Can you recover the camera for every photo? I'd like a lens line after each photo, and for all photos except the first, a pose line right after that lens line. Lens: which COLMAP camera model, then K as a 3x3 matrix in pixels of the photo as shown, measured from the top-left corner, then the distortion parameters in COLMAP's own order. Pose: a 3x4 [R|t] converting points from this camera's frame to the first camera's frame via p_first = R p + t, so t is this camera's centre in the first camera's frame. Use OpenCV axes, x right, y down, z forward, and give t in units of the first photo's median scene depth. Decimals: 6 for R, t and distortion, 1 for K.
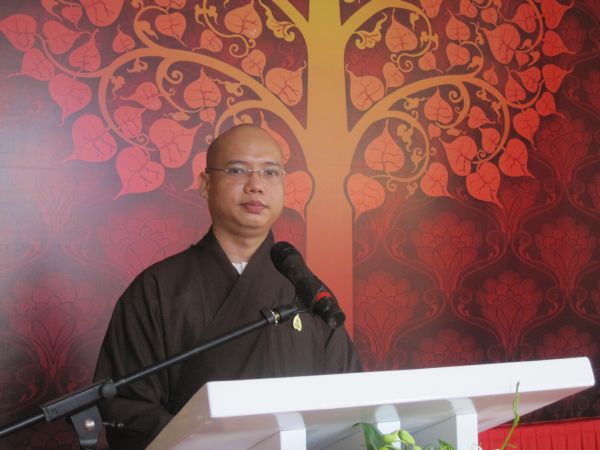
lens RADIAL K [[870.6, 0, 300.0], [0, 870.6, 225.0], [0, 0, 1]] dist [-0.147560, 0.091943]
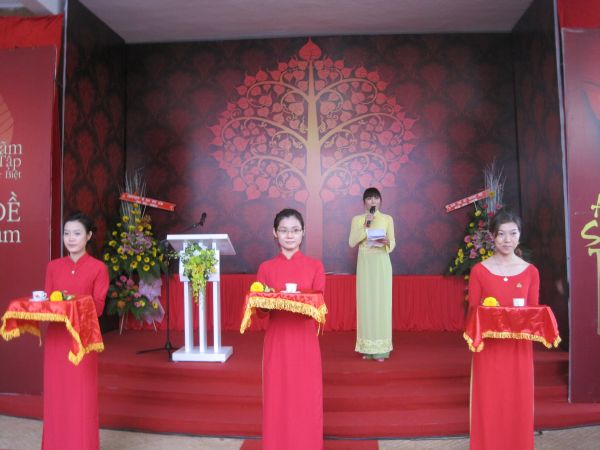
lens RADIAL K [[609.4, 0, 293.9], [0, 609.4, 224.5], [0, 0, 1]] dist [-0.173071, 0.123623]
pose [[0.879632, -0.014385, -0.475437, 0.965860], [0.033741, 0.998912, 0.032202, -0.008318], [0.474457, -0.044367, 0.879160, -0.919039]]
